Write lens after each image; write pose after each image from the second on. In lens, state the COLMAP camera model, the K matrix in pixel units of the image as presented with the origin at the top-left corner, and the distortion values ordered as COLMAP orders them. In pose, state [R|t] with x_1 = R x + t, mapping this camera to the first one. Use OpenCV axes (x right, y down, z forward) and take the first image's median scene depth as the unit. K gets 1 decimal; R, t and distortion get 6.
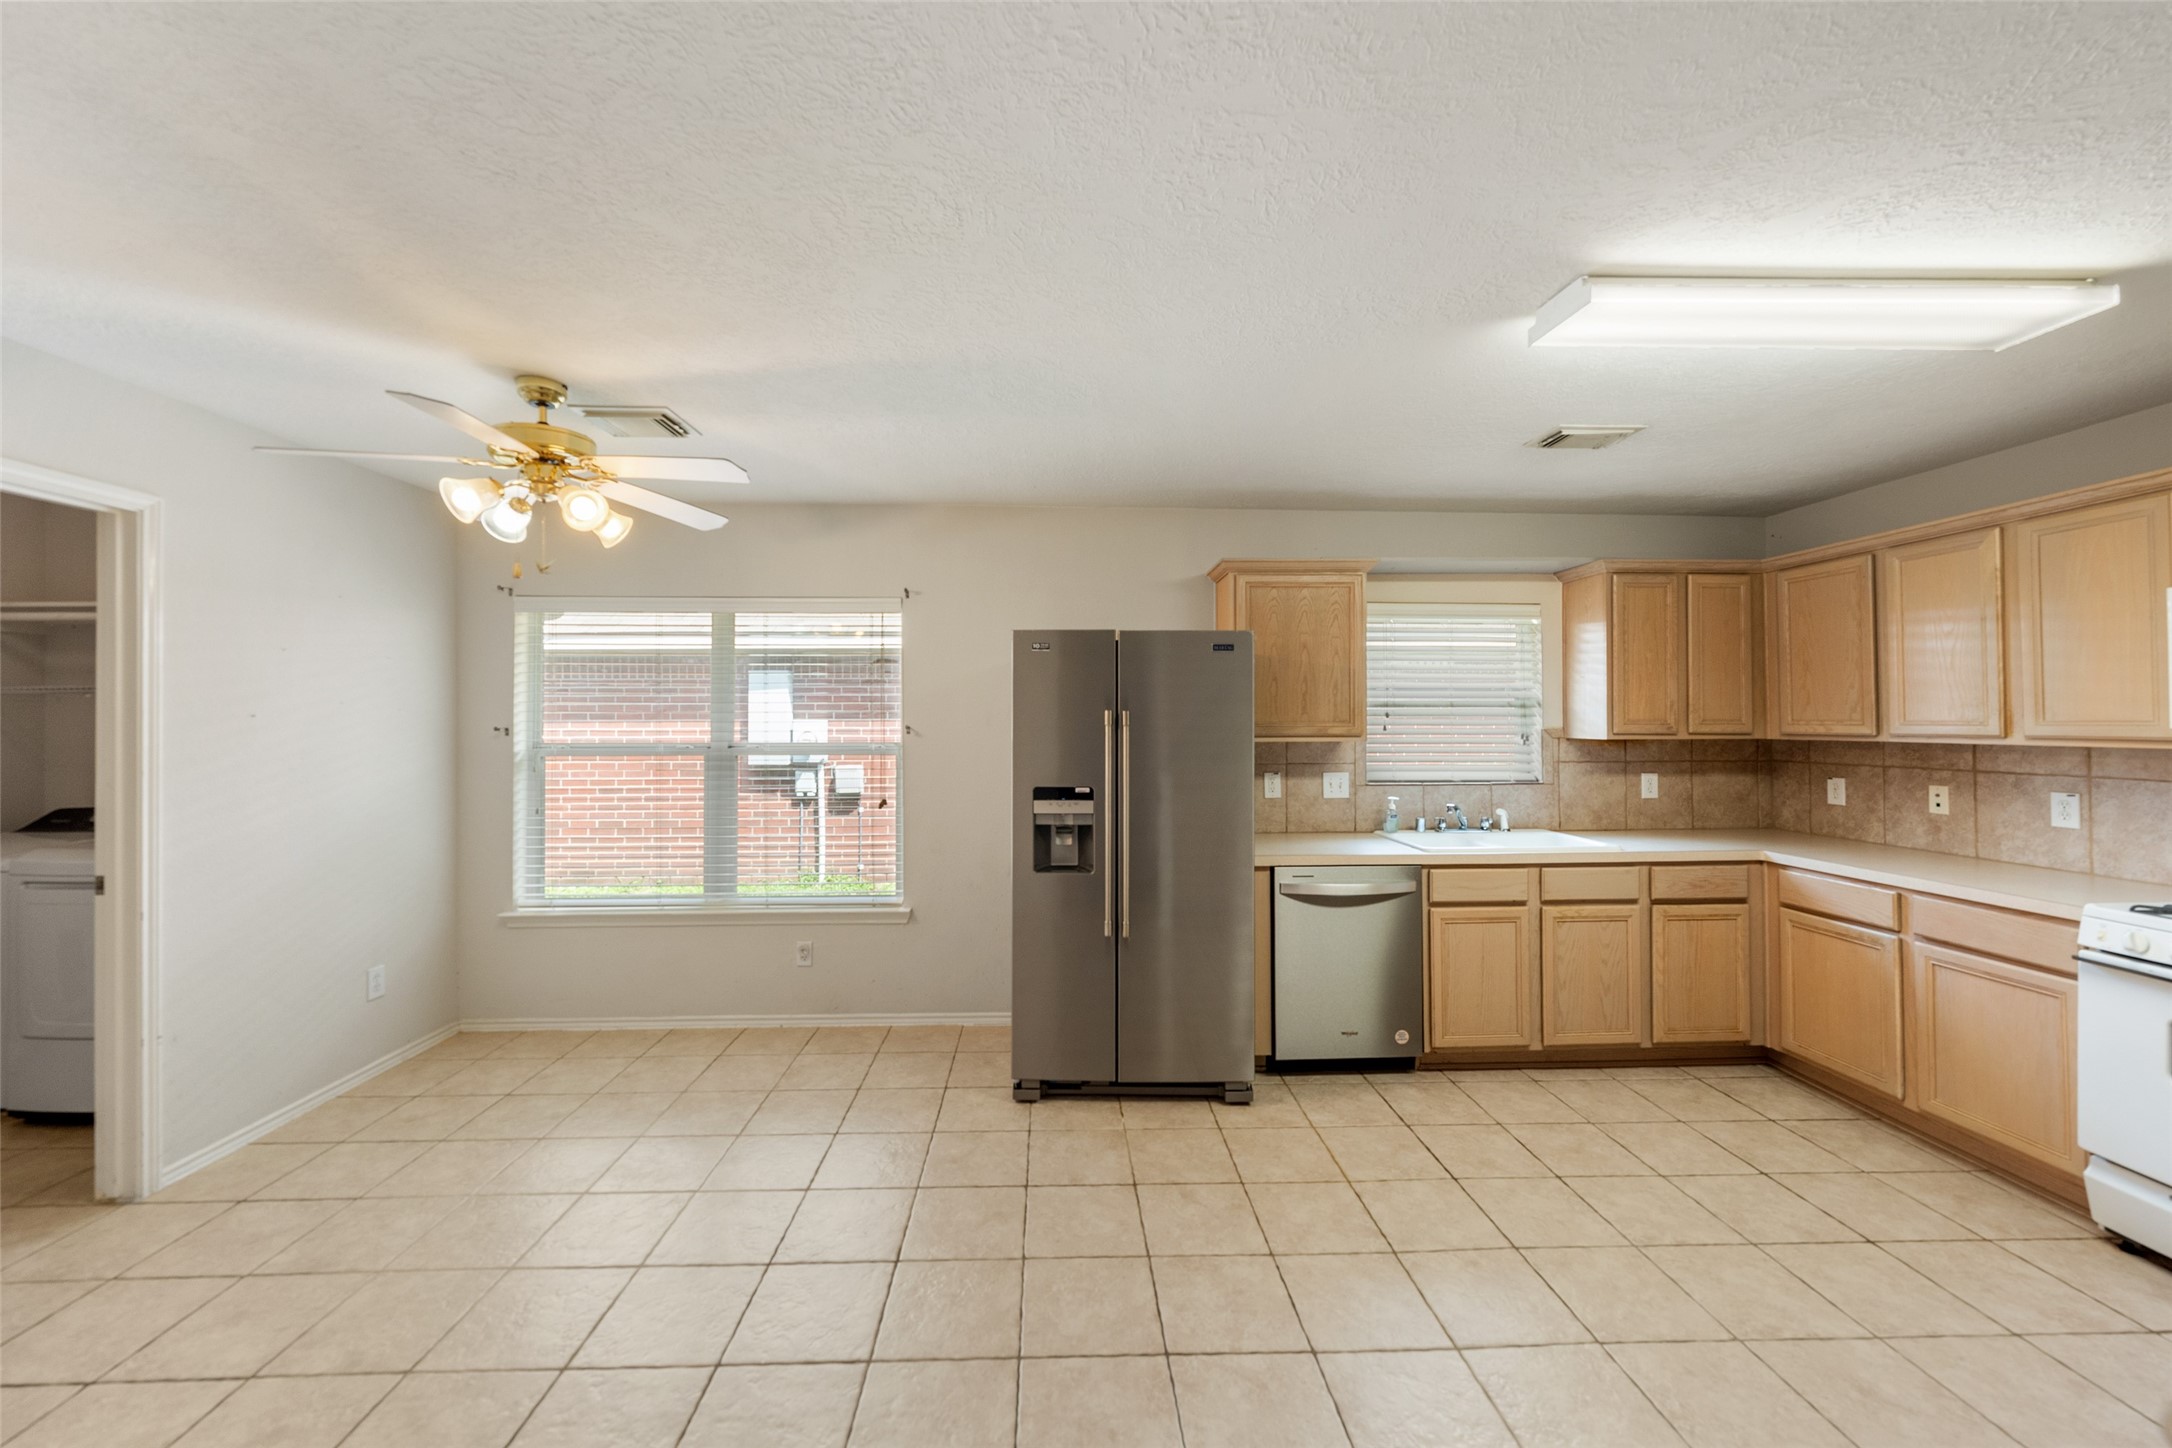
lens RADIAL K [[811.0, 0, 1076.3], [0, 811.0, 713.9], [0, 0, 1]] dist [-0.001202, 0.000618]
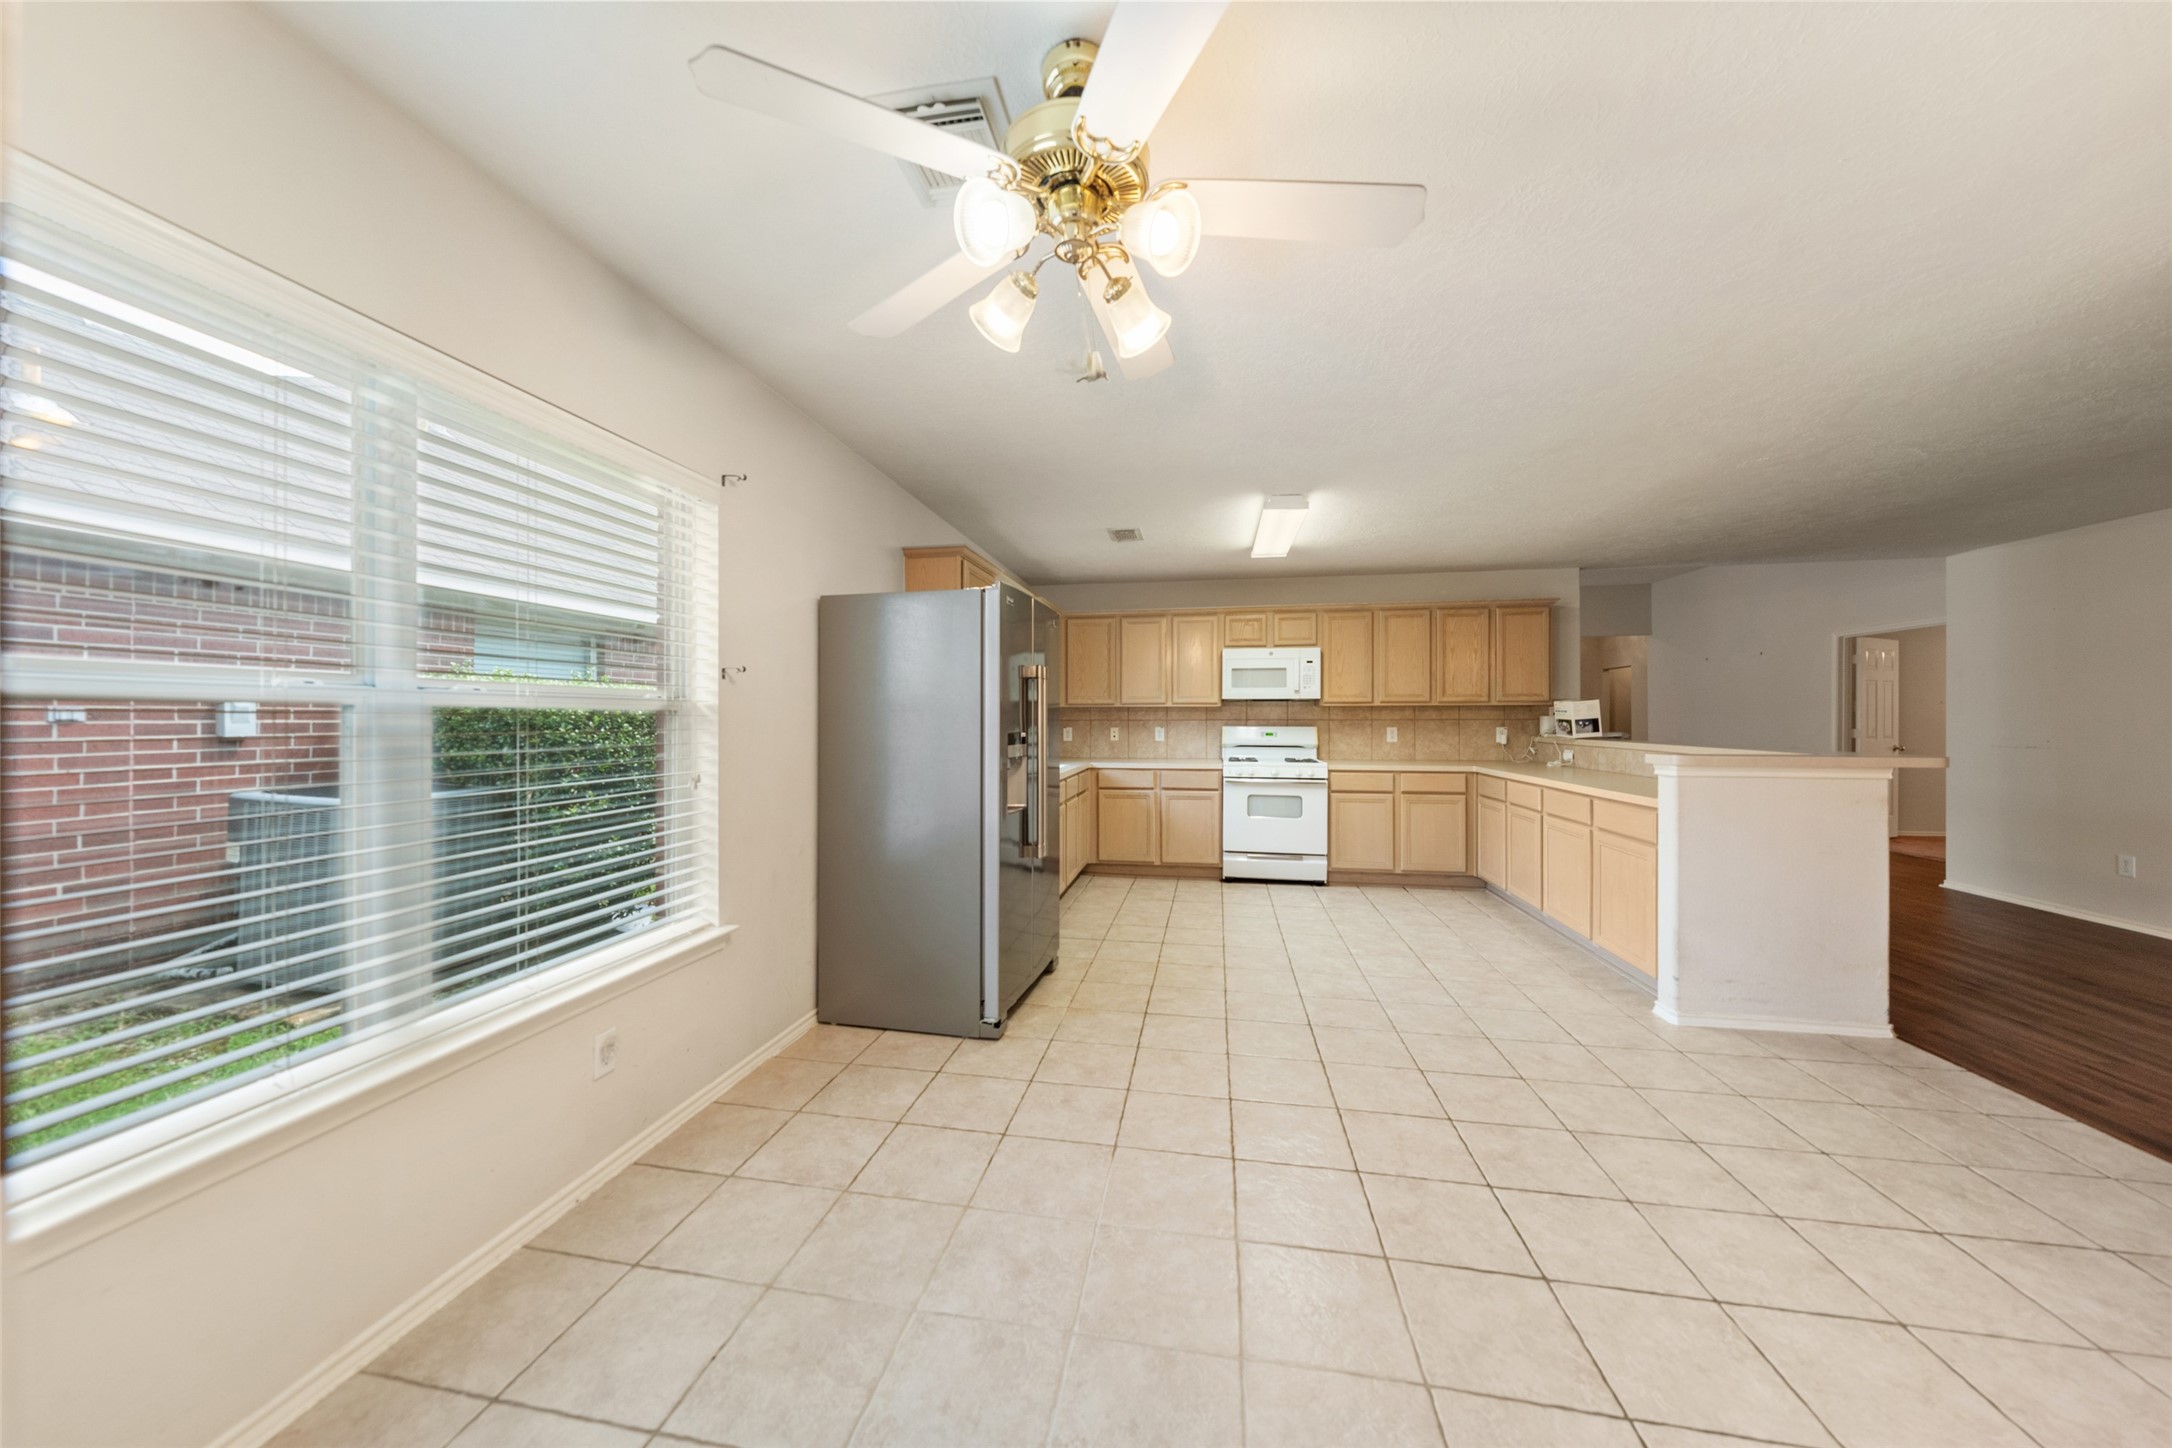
lens RADIAL K [[732.7, 0, 1087.1], [0, 732.7, 718.7], [0, 0, 1]] dist [-0.000761, 0.000389]
pose [[0.214064, 0.001407, 0.976819, -0.956414], [-0.008482, 0.999964, 0.000418, 0.068574], [-0.976783, -0.008375, 0.214068, 0.690307]]
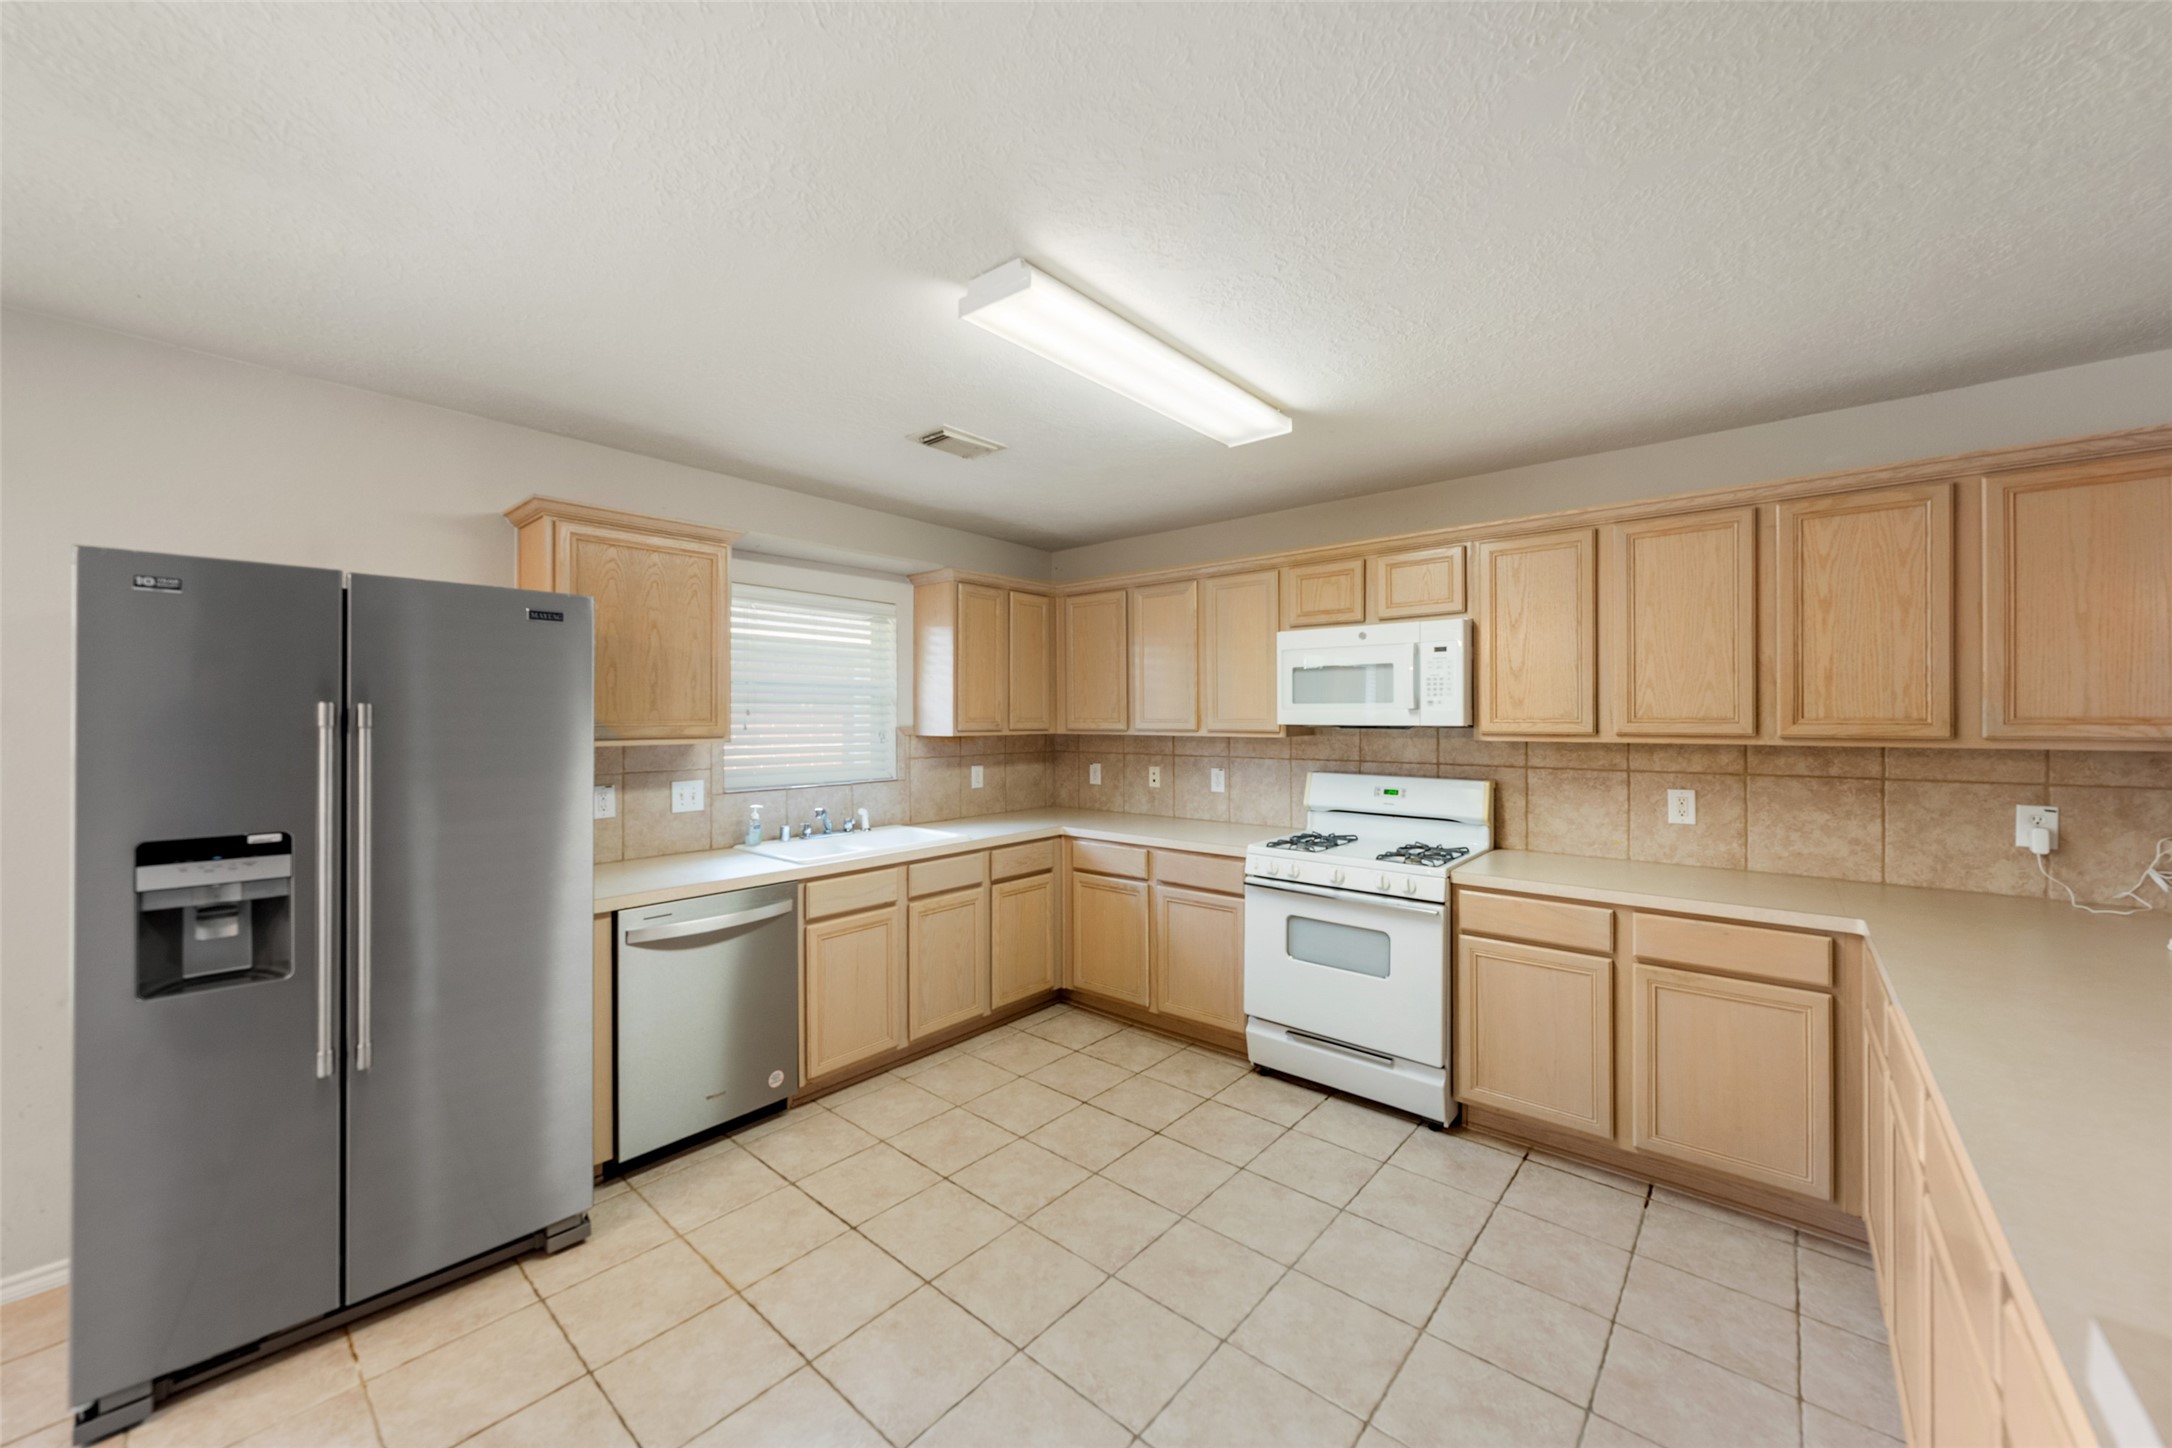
lens RADIAL K [[811.0, 0, 1080.0], [0, 811.0, 716.6], [0, 0, 1]] dist [-0.001202, 0.000618]
pose [[0.683256, 0.001477, 0.730177, -0.017177], [-0.007029, 0.999965, 0.004555, -0.000670], [-0.730145, -0.008244, 0.683243, 0.172207]]
